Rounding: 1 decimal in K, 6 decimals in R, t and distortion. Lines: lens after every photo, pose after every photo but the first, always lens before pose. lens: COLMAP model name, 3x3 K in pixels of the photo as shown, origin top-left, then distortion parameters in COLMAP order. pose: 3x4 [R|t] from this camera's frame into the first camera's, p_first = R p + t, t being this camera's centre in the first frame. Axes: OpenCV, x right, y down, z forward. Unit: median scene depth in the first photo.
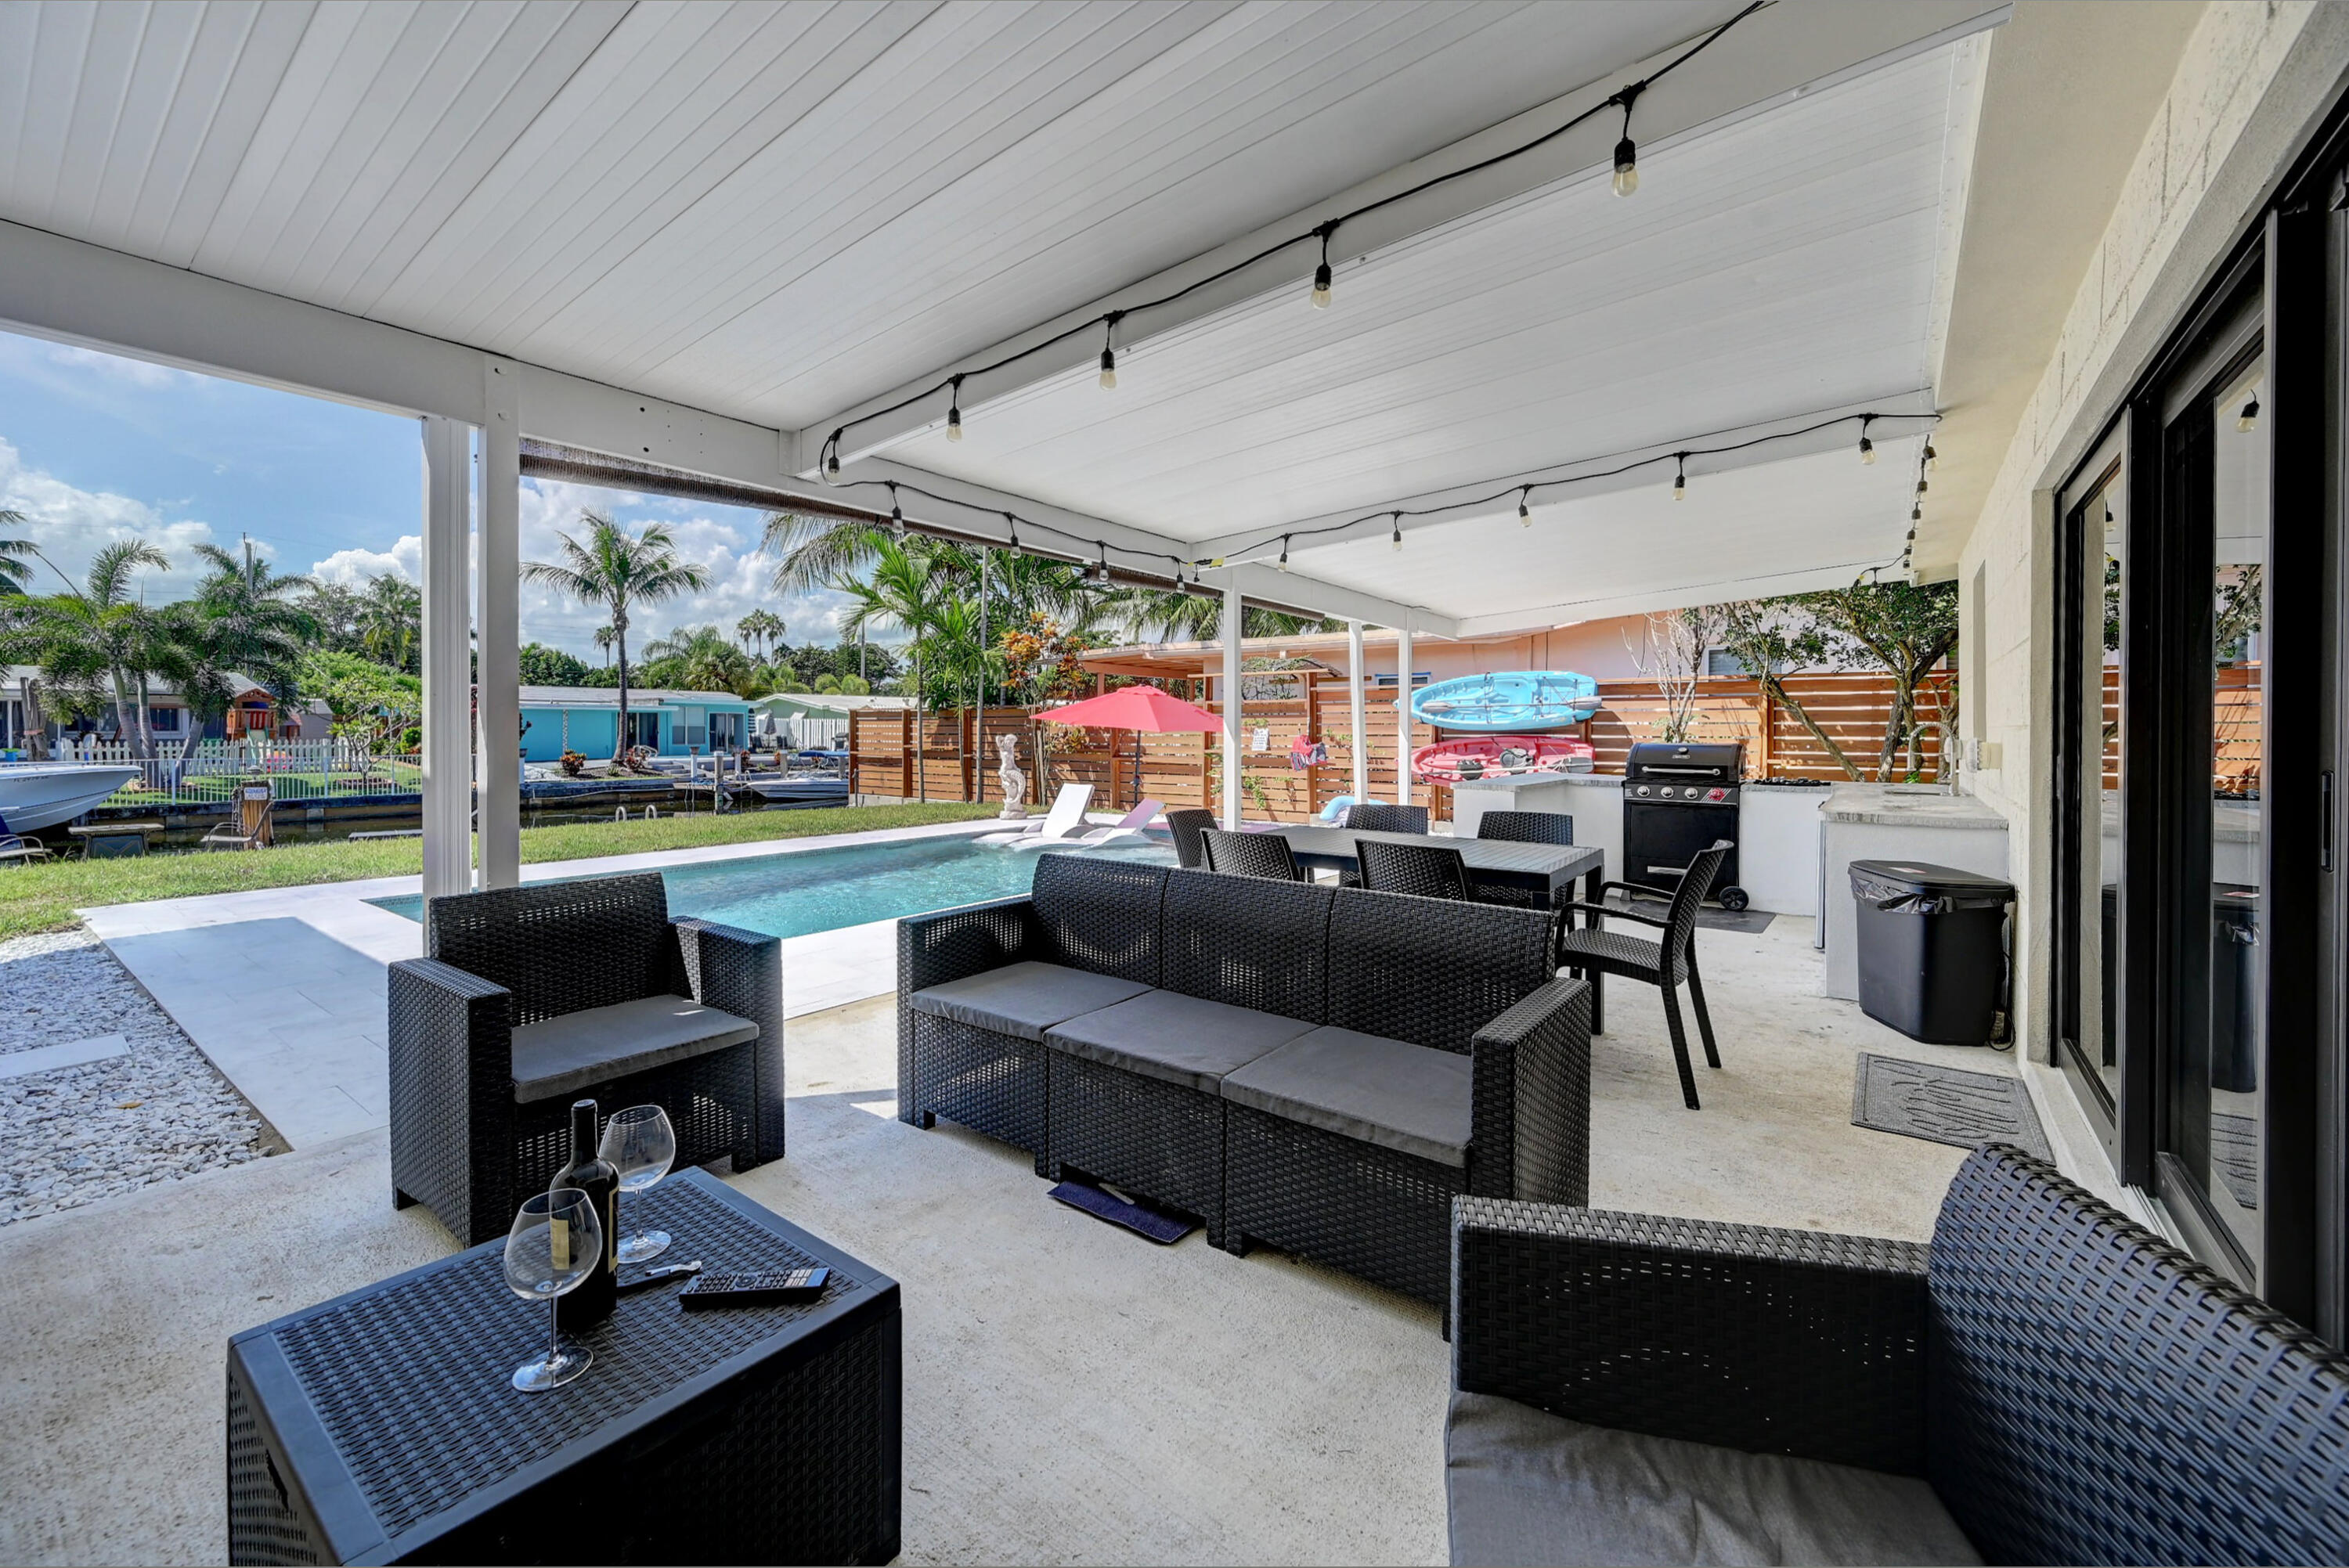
lens RADIAL K [[976.9, 0, 1116.0], [0, 976.9, 734.9], [0, 0, 1]] dist [-0.000403, -0.000003]
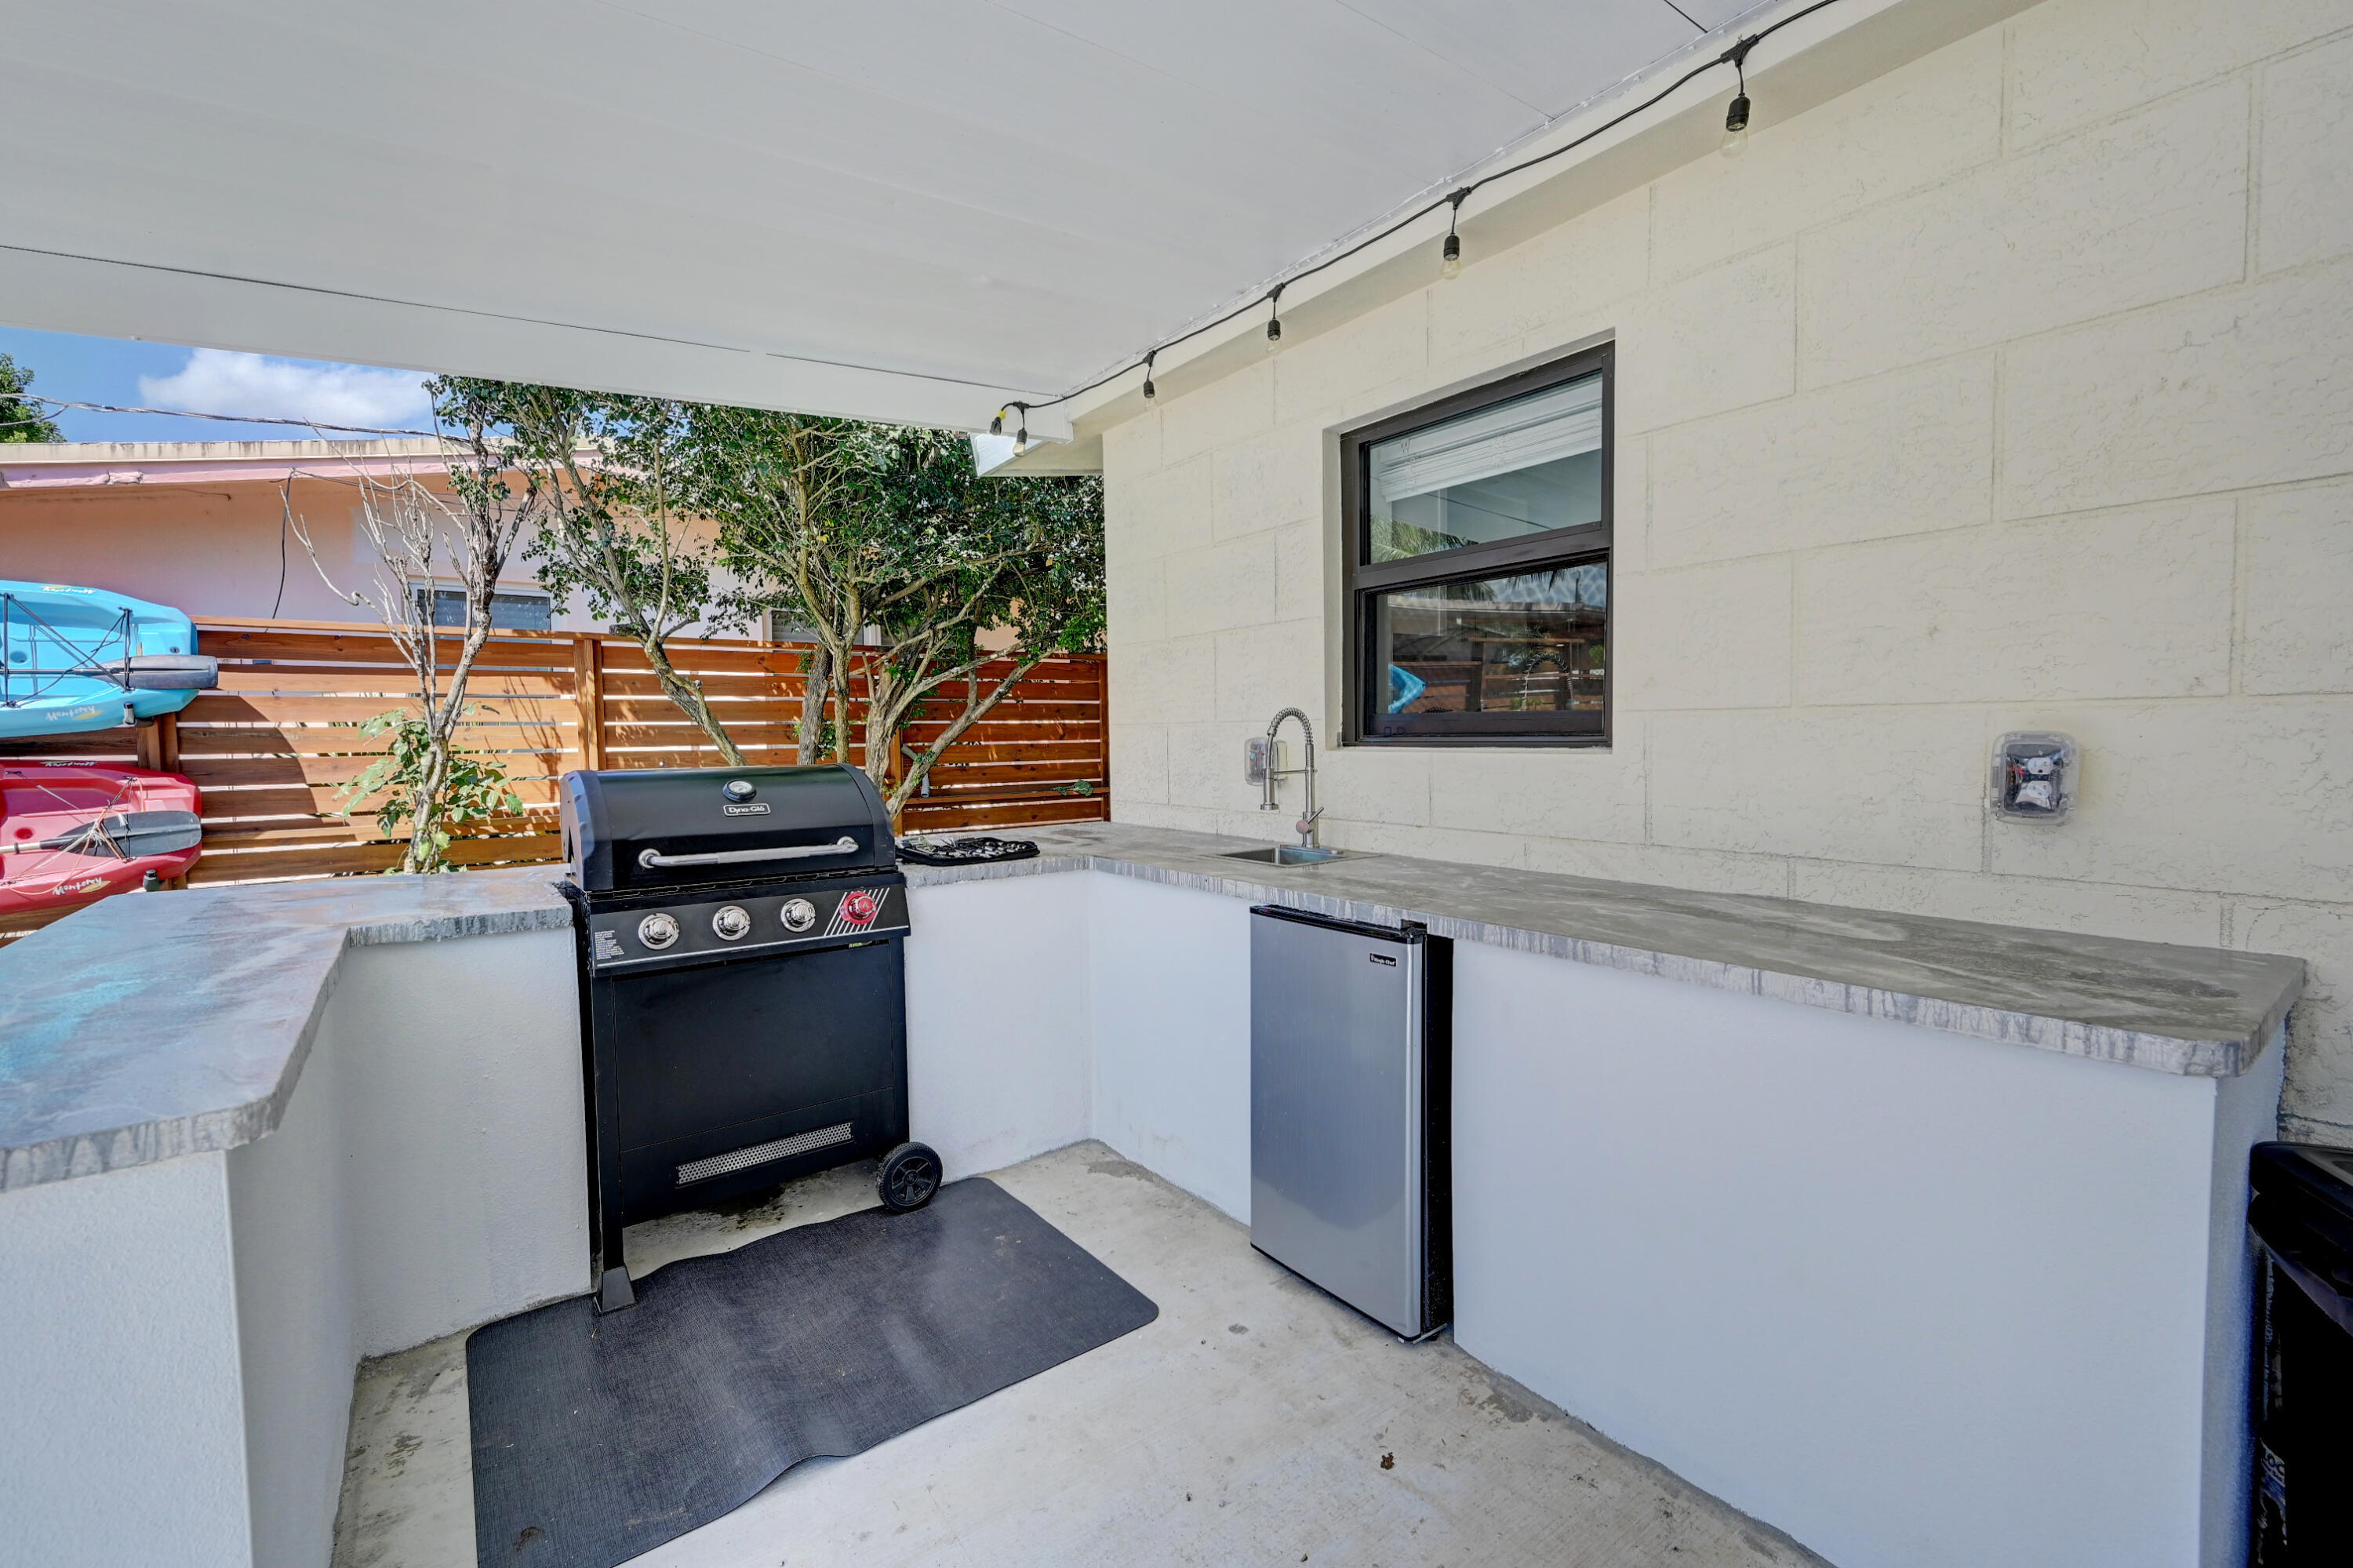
lens RADIAL K [[998.6, 0, 1178.7], [0, 998.6, 779.6], [0, 0, 1]] dist [0.001452, 0.000603]
pose [[0.235103, -0.051370, 0.970612, 0.177786], [0.019380, 0.998652, 0.048160, -0.001046], [-0.971777, 0.007487, 0.235782, 0.492660]]
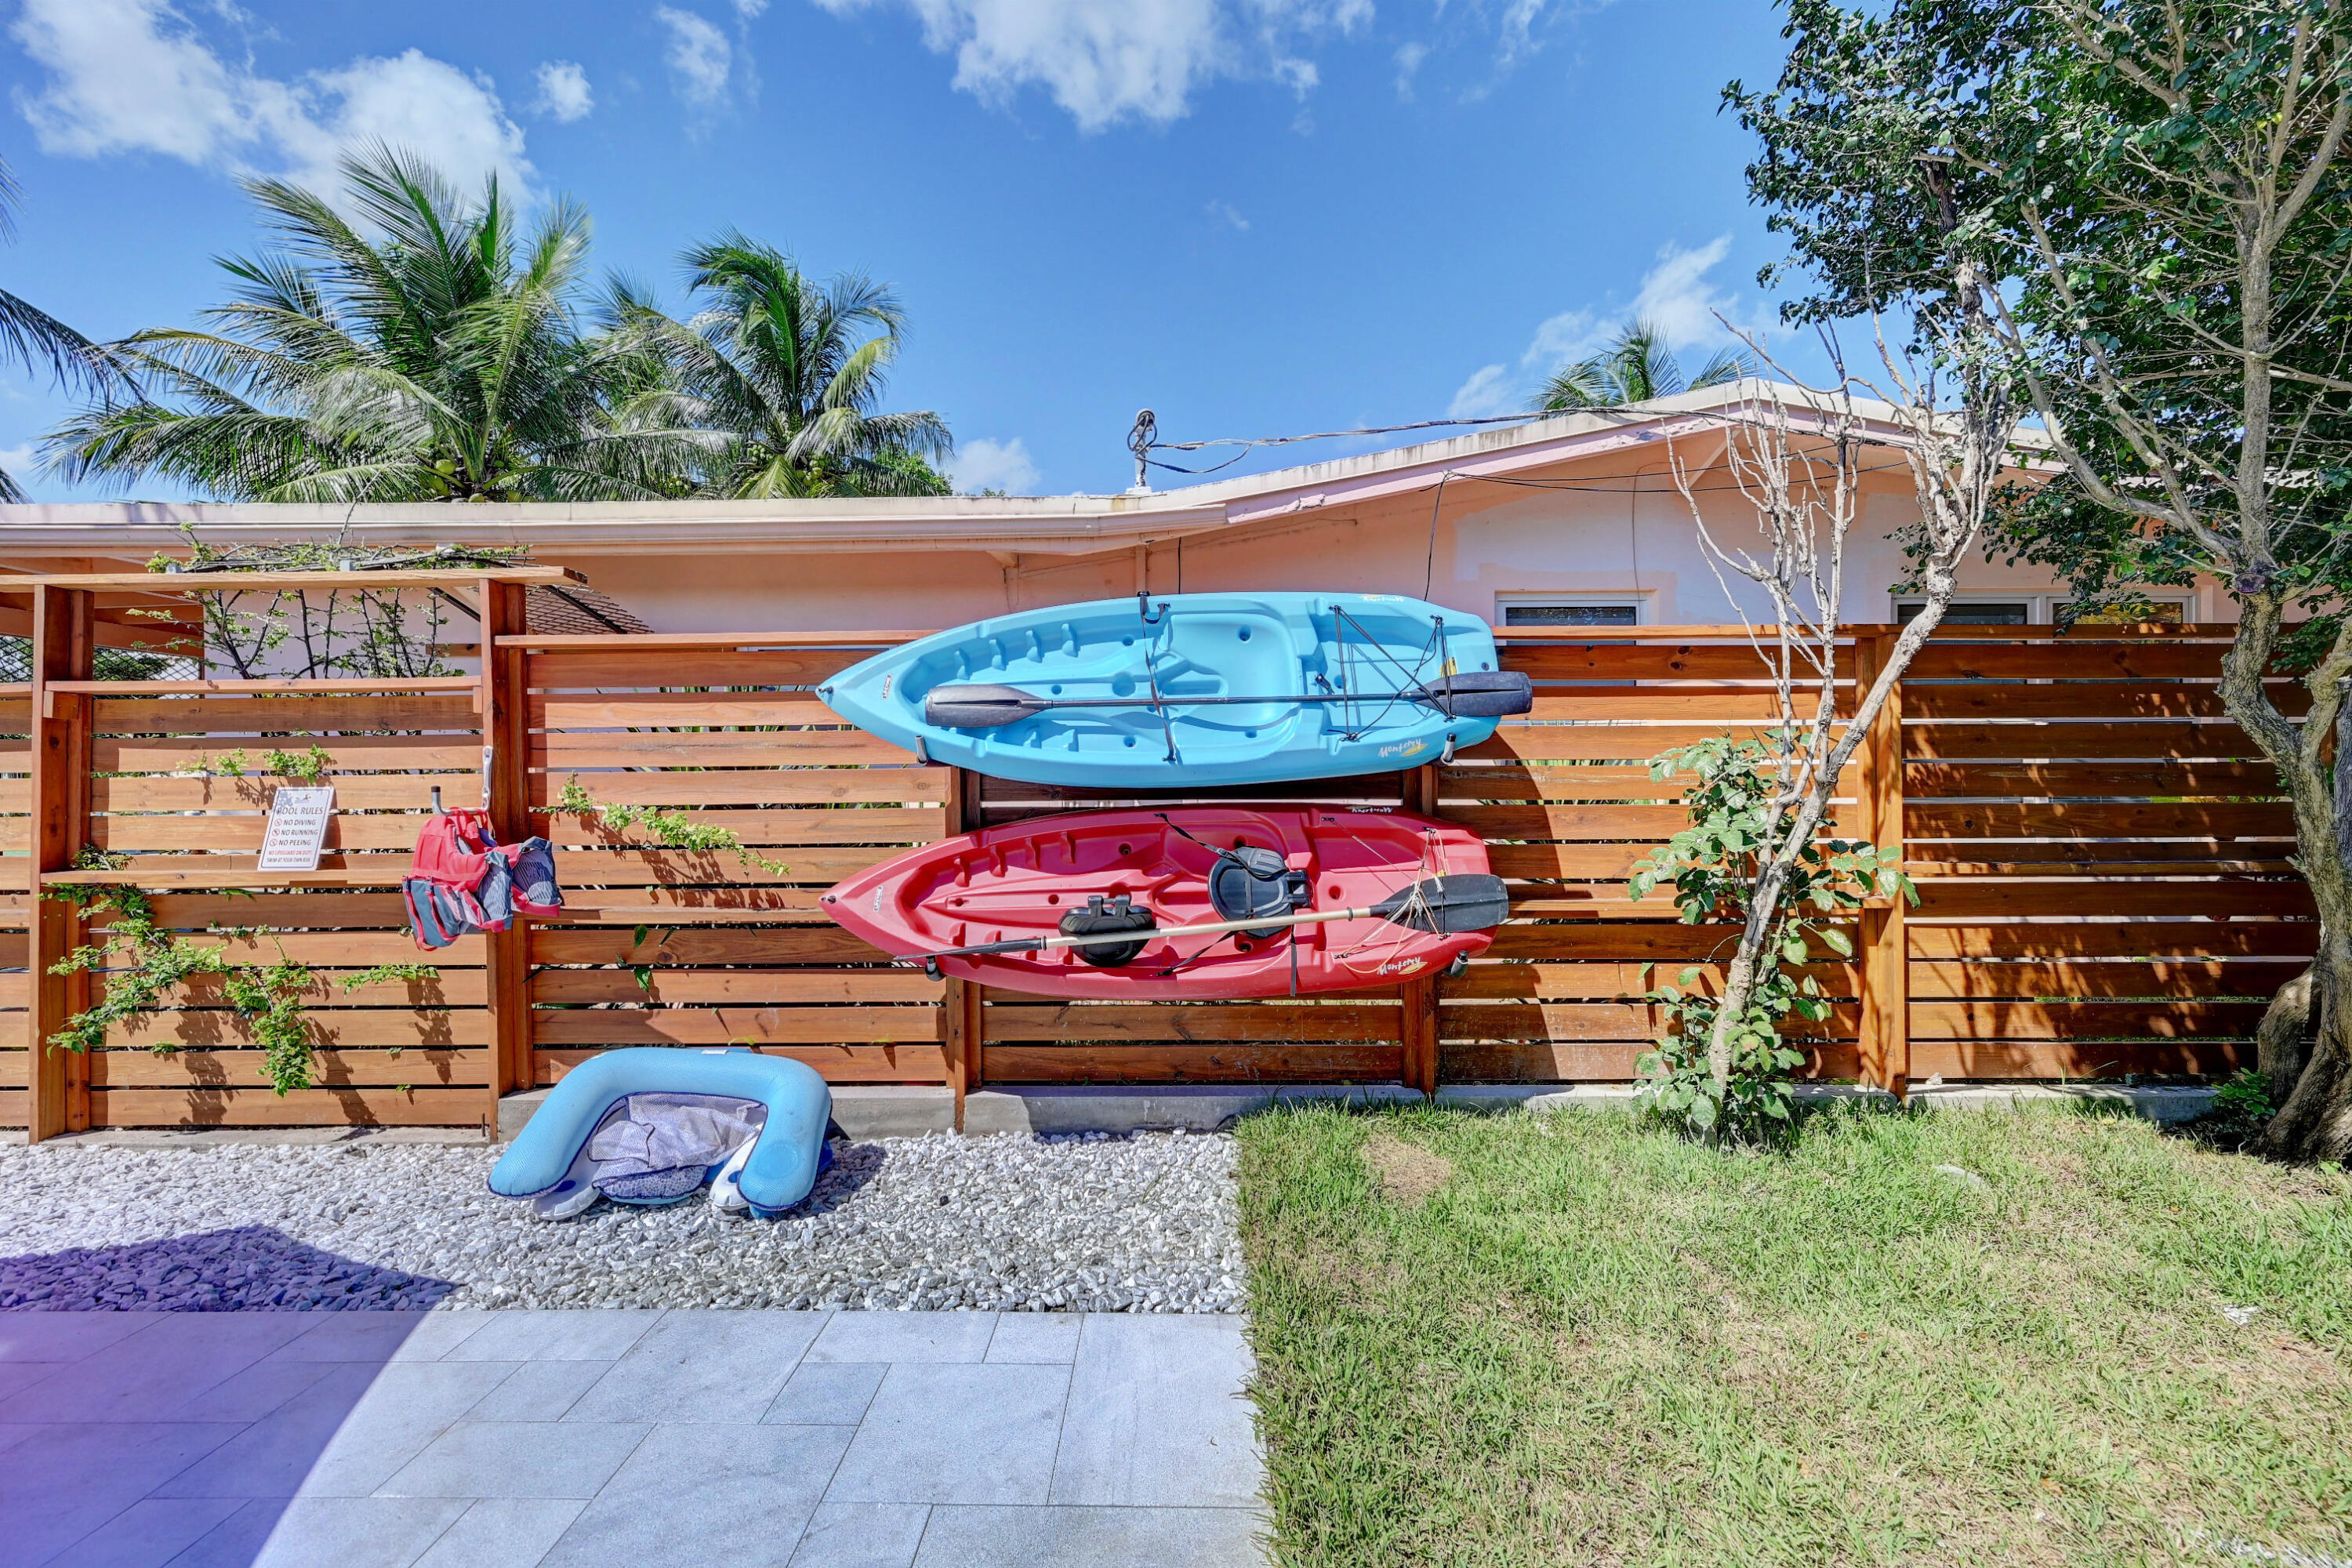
lens RADIAL K [[880.9, 0, 1130.9], [0, 880.9, 779.3], [0, 0, 1]] dist [-0.000953, 0.000056]
pose [[0.782313, -0.008331, 0.622830, 0.217938], [0.011092, 0.999938, -0.000558, -0.007183], [-0.622787, 0.007345, 0.782357, 0.824459]]
